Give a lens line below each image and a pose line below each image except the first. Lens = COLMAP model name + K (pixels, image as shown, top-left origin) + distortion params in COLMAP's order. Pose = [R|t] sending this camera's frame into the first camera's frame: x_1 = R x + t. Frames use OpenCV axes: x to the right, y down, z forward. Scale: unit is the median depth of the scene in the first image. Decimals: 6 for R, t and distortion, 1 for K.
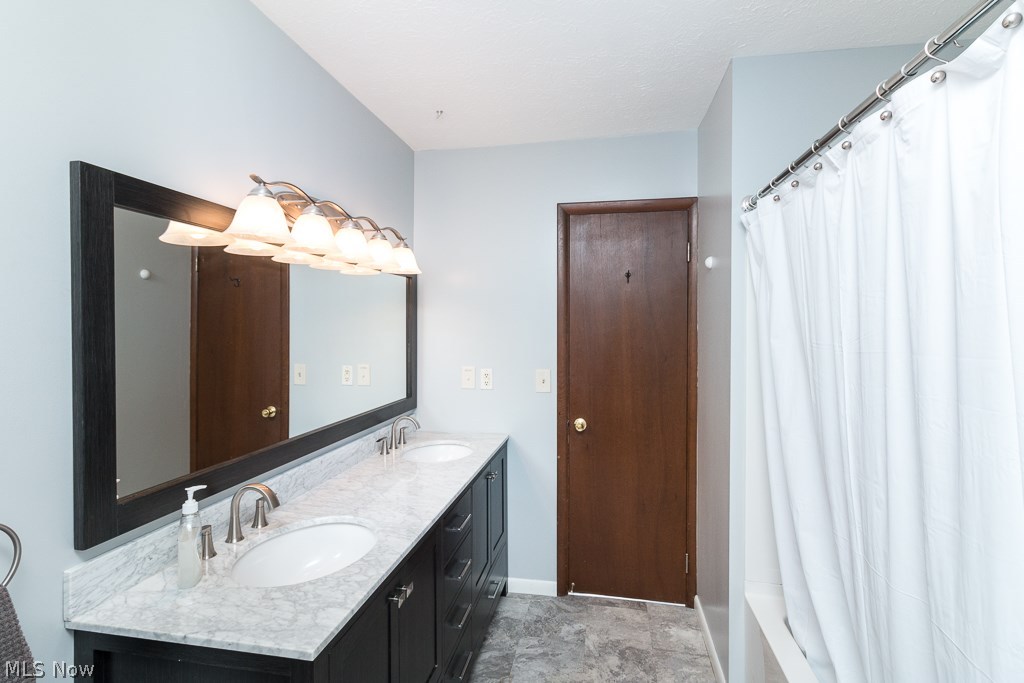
lens RADIAL K [[478.9, 0, 514.2], [0, 478.9, 336.7], [0, 0, 1]] dist [-0.002333, -0.000193]
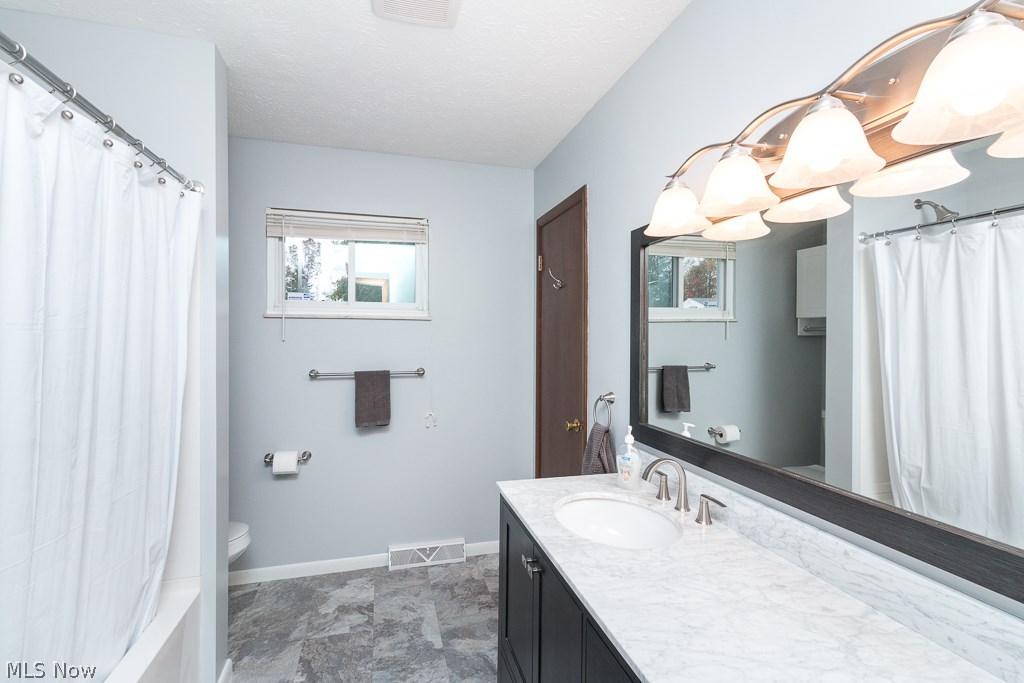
lens RADIAL K [[478.9, 0, 514.2], [0, 478.9, 336.7], [0, 0, 1]] dist [-0.002333, -0.000193]
pose [[-0.897726, -0.000817, -0.440554, 0.198003], [-0.013000, 0.999612, 0.024637, 0.004101], [0.440363, 0.027845, -0.897388, 1.433983]]
